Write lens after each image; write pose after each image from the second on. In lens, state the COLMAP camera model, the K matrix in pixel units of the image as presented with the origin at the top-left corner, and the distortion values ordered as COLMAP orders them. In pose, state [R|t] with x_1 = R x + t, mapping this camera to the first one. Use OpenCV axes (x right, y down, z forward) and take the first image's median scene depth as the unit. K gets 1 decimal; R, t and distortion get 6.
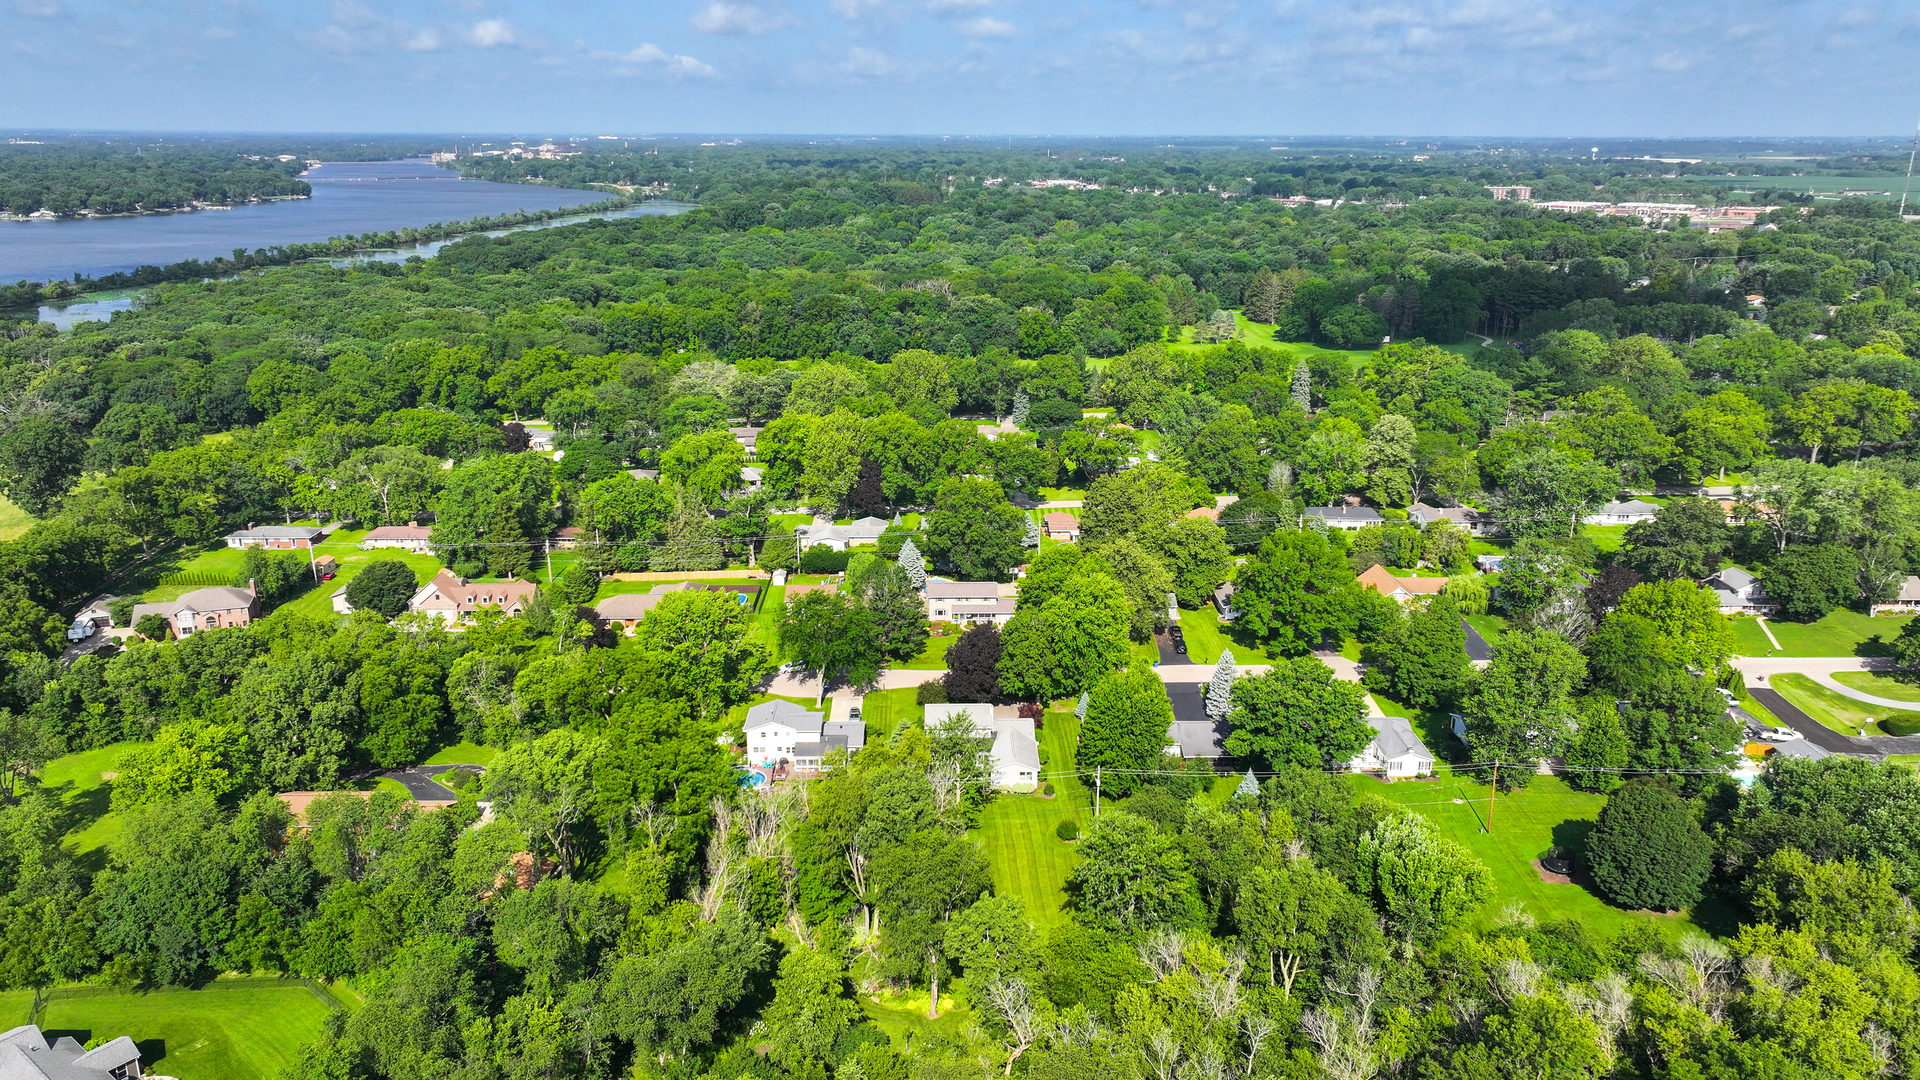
lens RADIAL K [[1352.8, 0, 965.3], [0, 1352.8, 547.8], [0, 0, 1]] dist [0.005659, 0.013503]
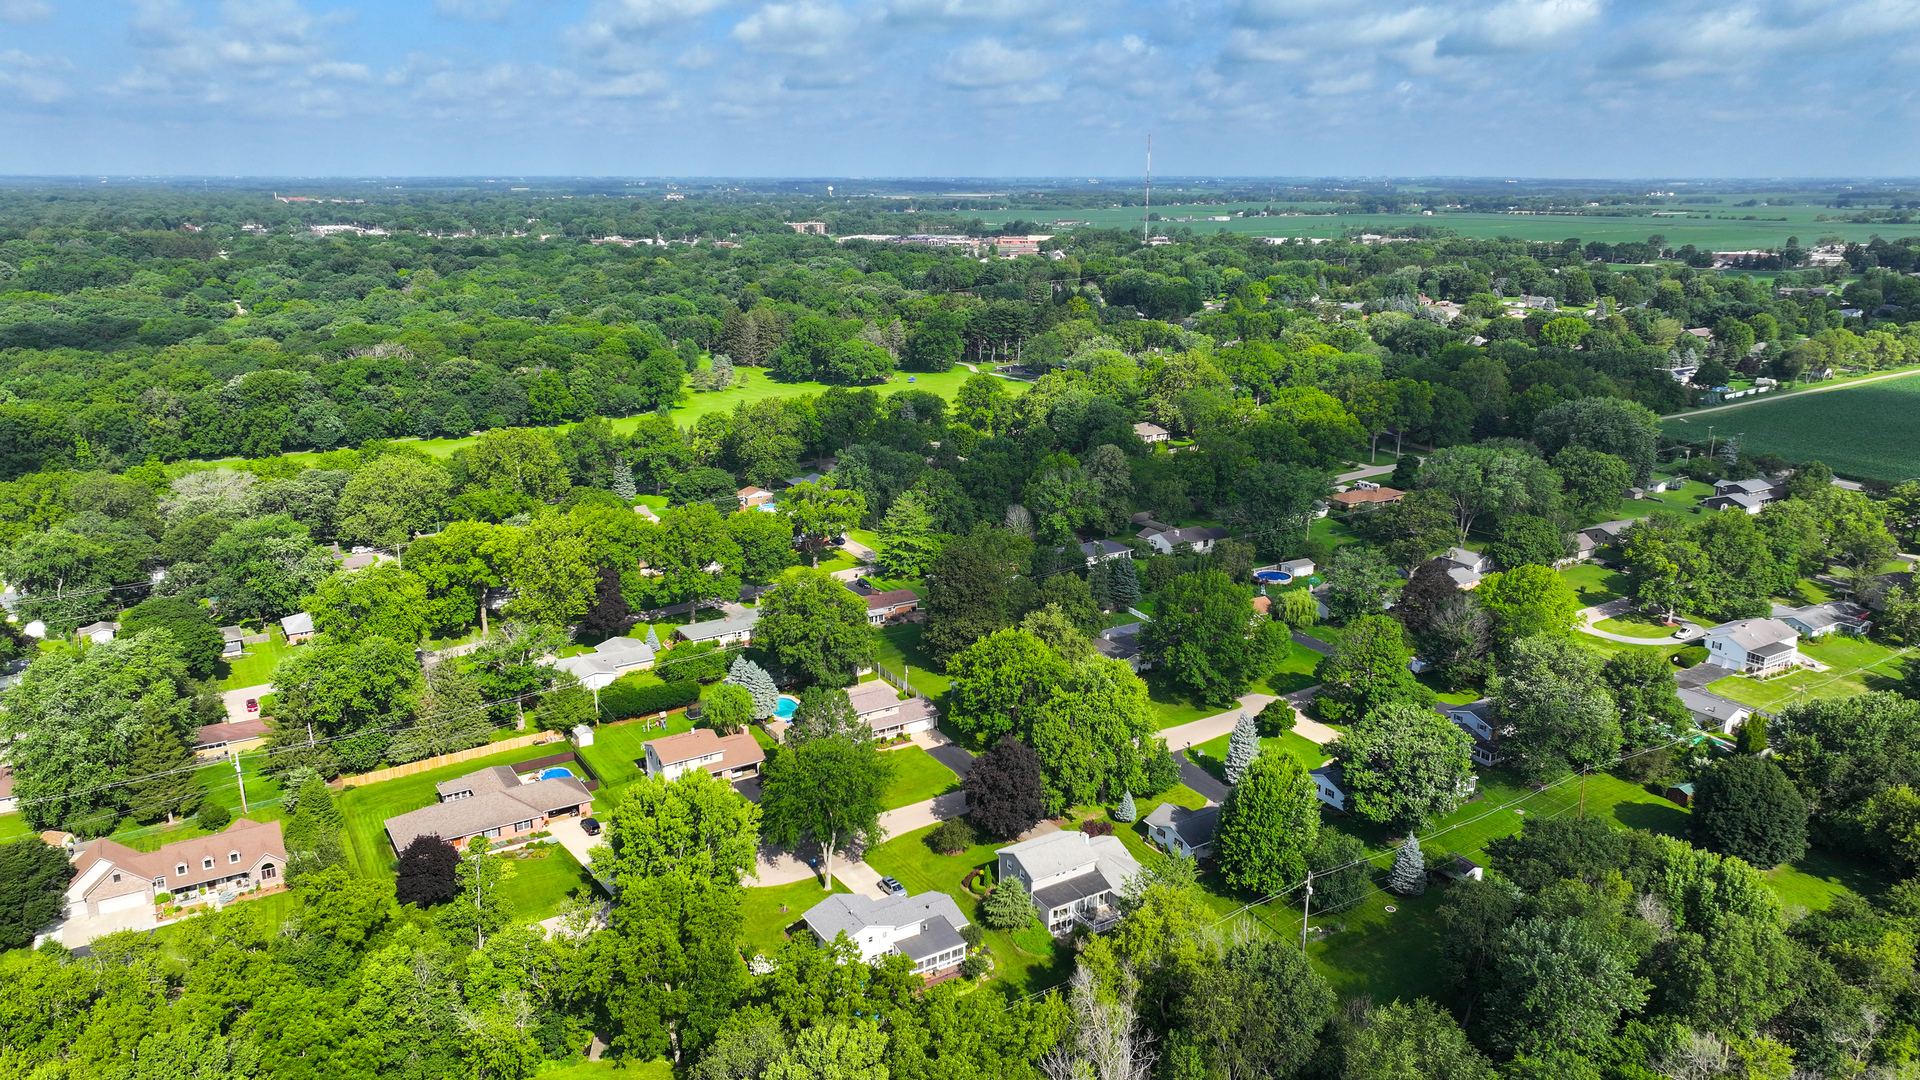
lens RADIAL K [[1352.8, 0, 968.4], [0, 1352.8, 540.2], [0, 0, 1]] dist [0.005659, 0.013503]
pose [[0.854149, -0.140389, 0.500721, -0.300502], [0.156900, 0.987571, 0.009242, -0.056843], [-0.495795, 0.070669, 0.865559, 0.197552]]
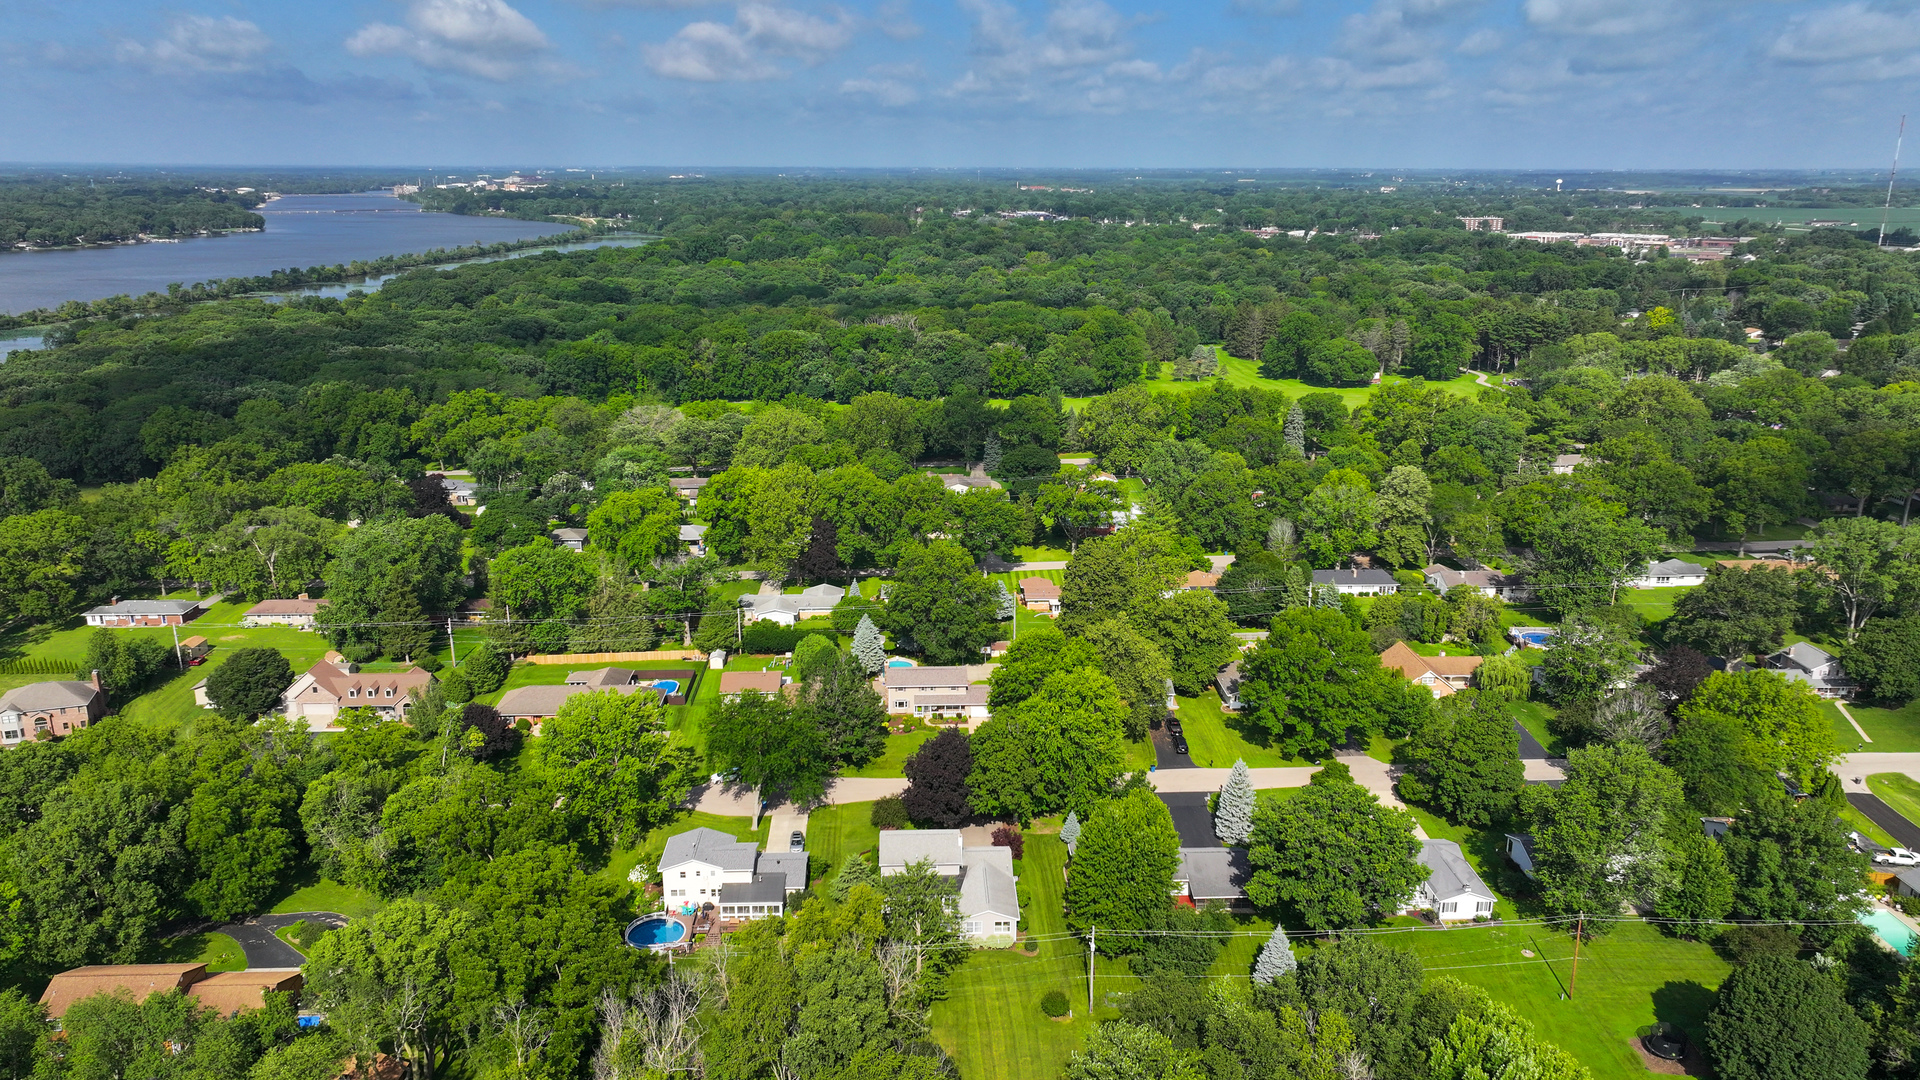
lens RADIAL K [[1352.8, 0, 967.3], [0, 1352.8, 543.7], [0, 0, 1]] dist [0.005659, 0.013503]
pose [[0.999727, -0.006691, 0.022376, 0.004241], [0.007249, 0.999663, -0.024940, -0.027677], [-0.022201, 0.025095, 0.999439, 0.114016]]
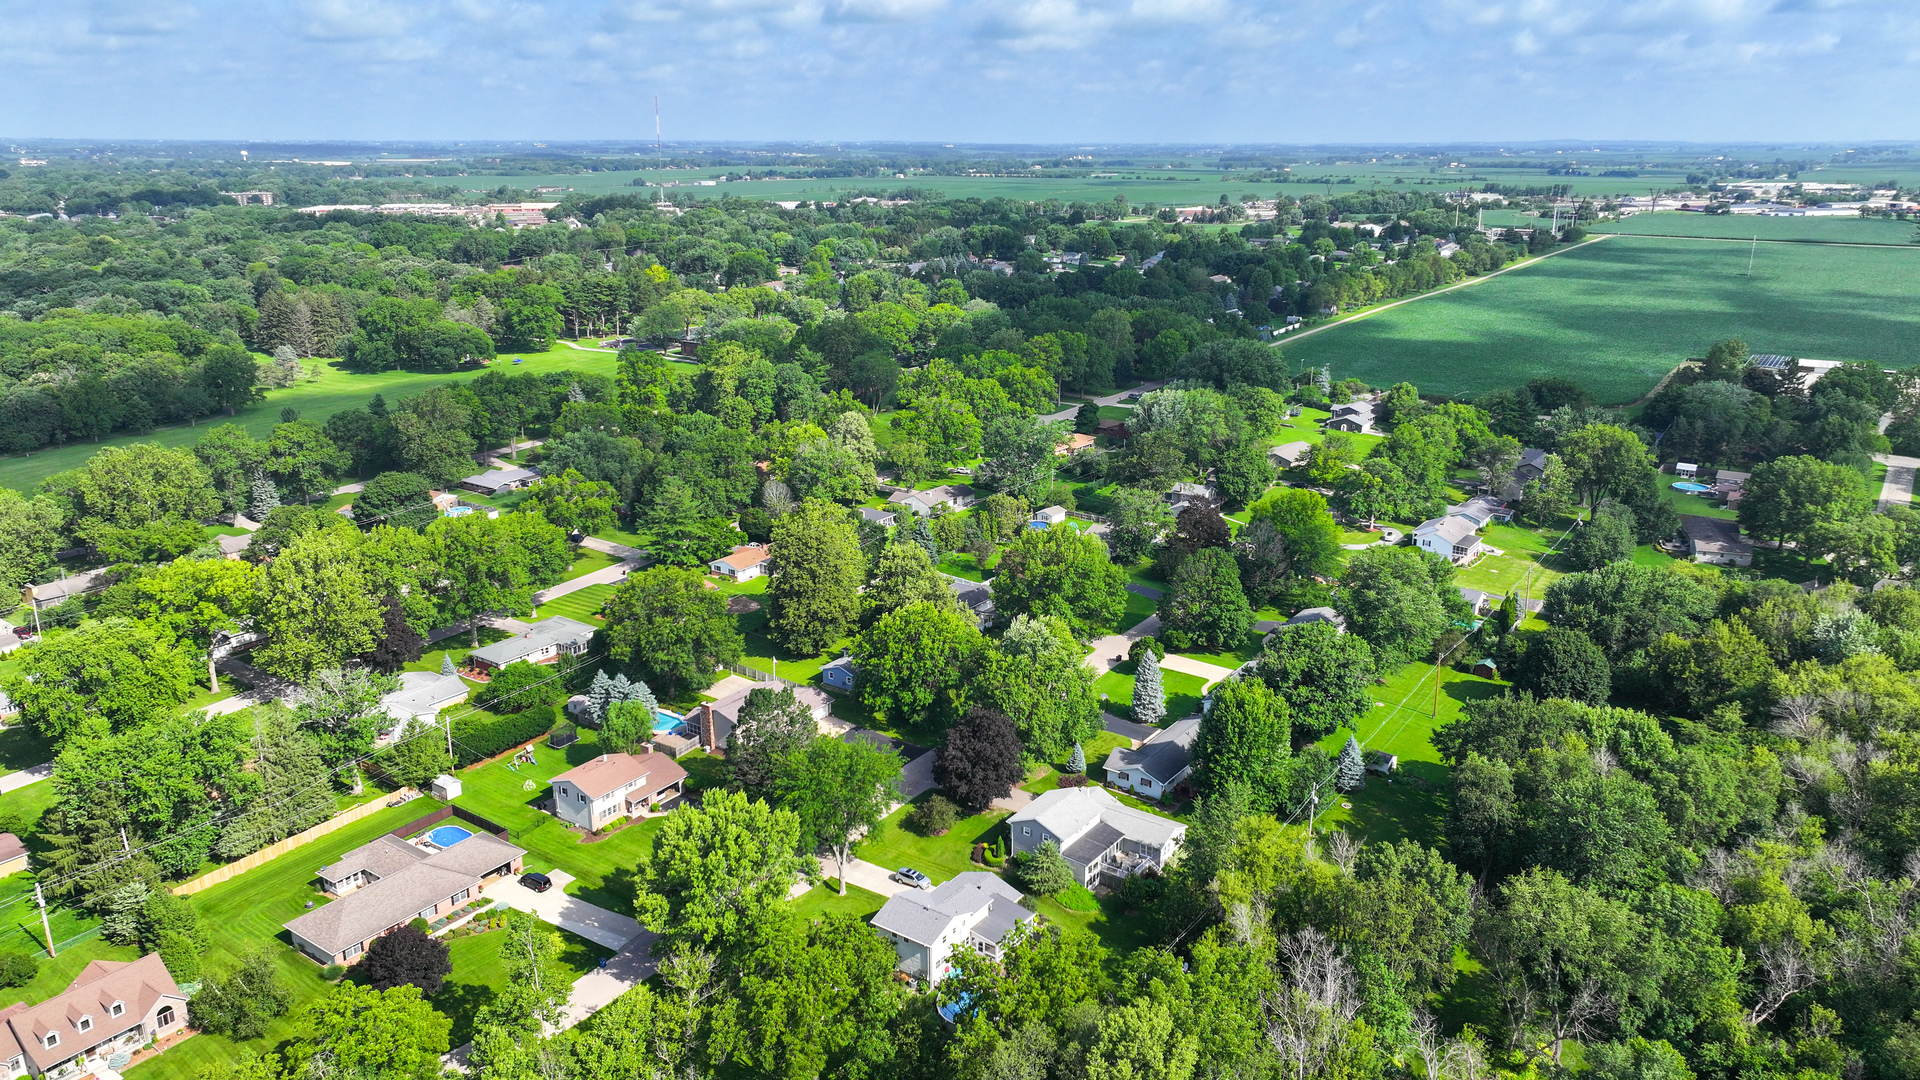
lens RADIAL K [[1352.8, 0, 971.1], [0, 1352.8, 537.3], [0, 0, 1]] dist [0.005659, 0.013503]
pose [[0.589262, -0.232439, 0.773785, -0.445379], [0.239653, 0.964906, 0.107346, -0.100181], [-0.771581, 0.122185, 0.624287, 0.338837]]
